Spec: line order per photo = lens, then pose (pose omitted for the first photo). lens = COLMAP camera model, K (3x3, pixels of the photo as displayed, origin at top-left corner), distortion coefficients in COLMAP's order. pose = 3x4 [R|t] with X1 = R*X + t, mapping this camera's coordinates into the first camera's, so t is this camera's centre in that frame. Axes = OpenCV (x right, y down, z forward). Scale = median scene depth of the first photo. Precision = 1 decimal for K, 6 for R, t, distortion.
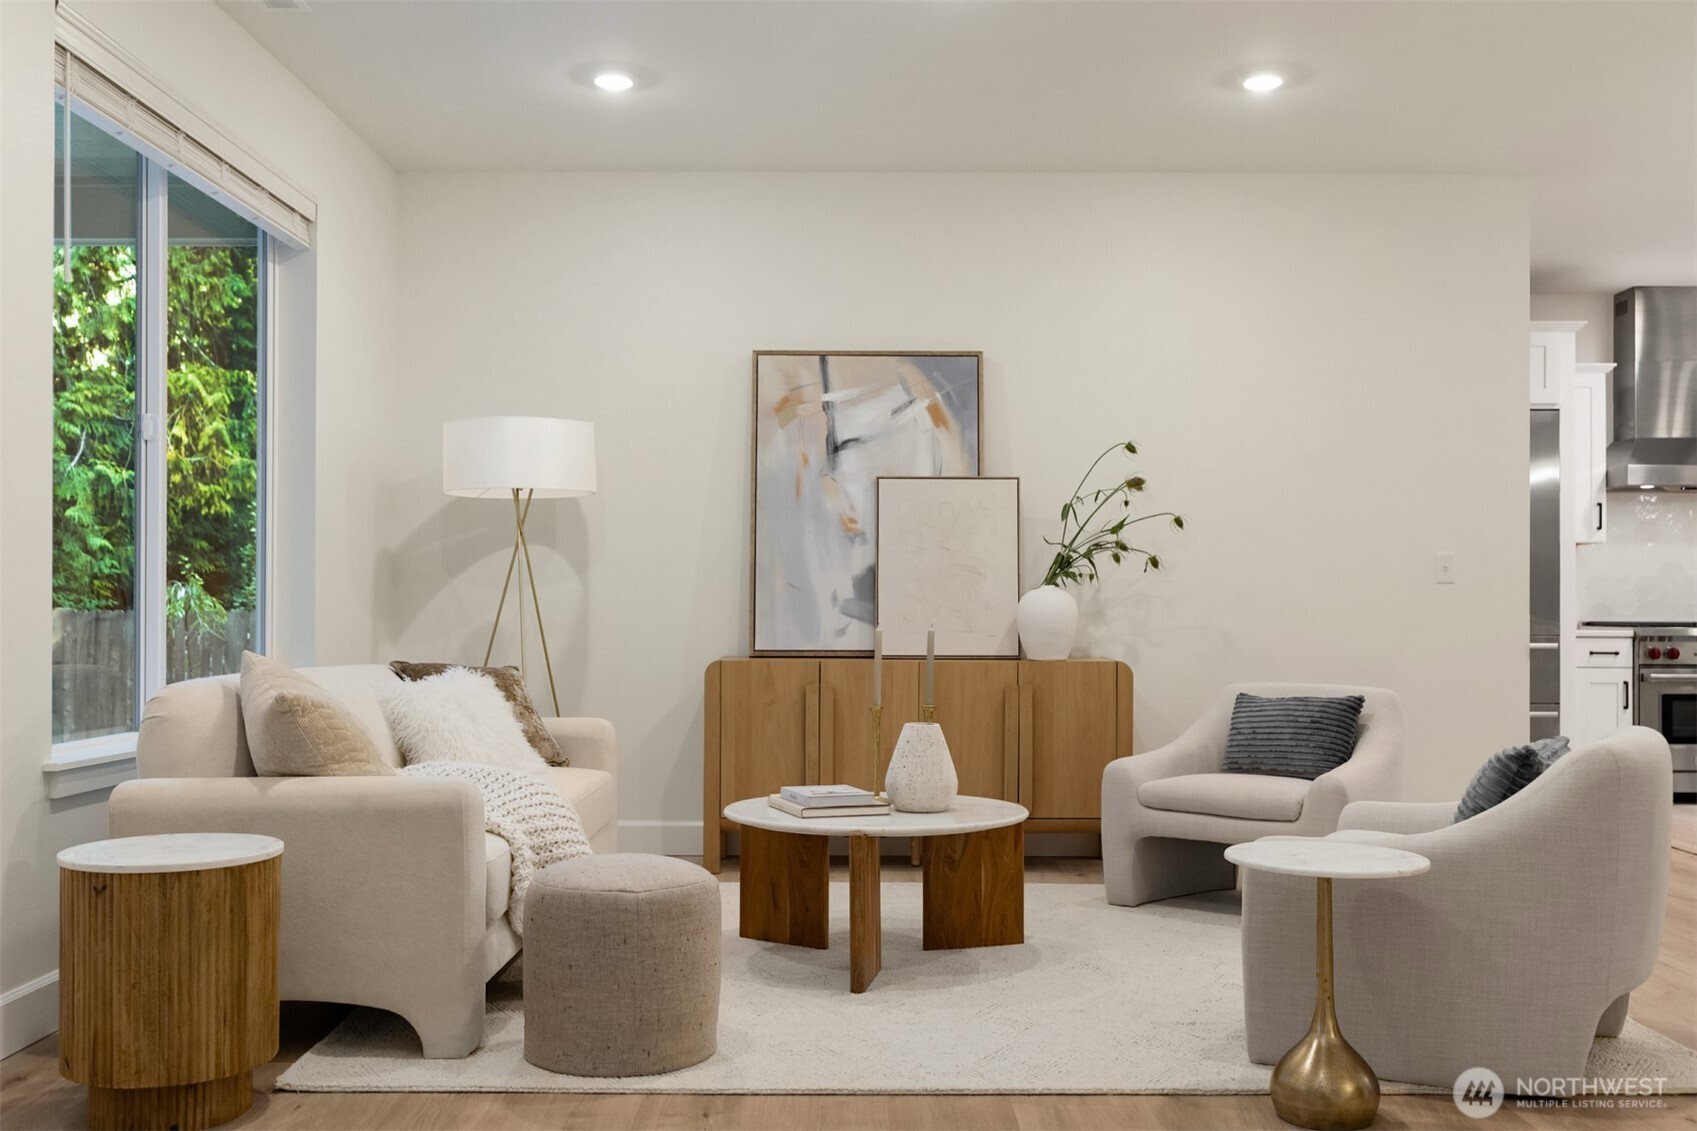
lens RADIAL K [[1622.6, 0, 900.2], [0, 1622.6, 589.9], [0, 0, 1]] dist [0.010528, 0.000000]
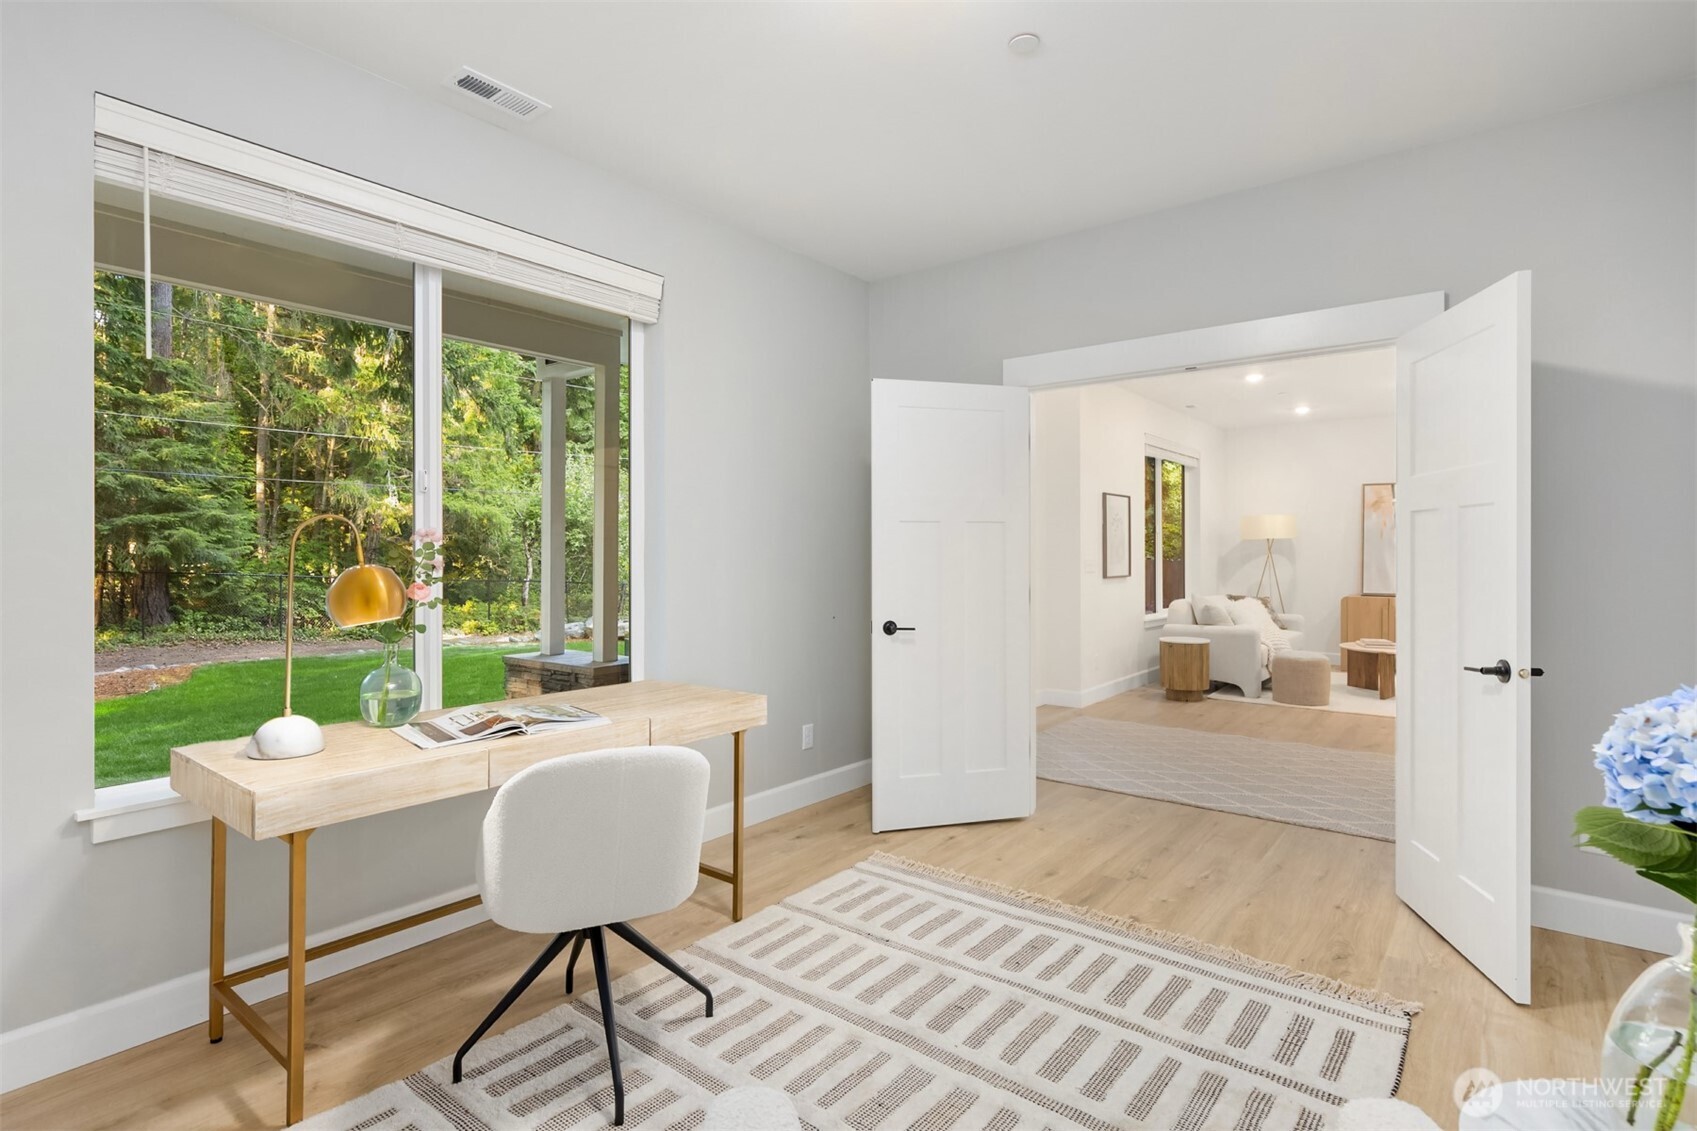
lens RADIAL K [[829.4, 0, 841.2], [0, 829.4, 556.3], [0, 0, 1]] dist [0.006062, 0.000978]
pose [[0.762300, -0.002439, -0.647219, 0.153634], [0.010679, 0.999904, 0.008810, -0.048634], [0.647136, -0.013627, 0.762253, -0.671332]]
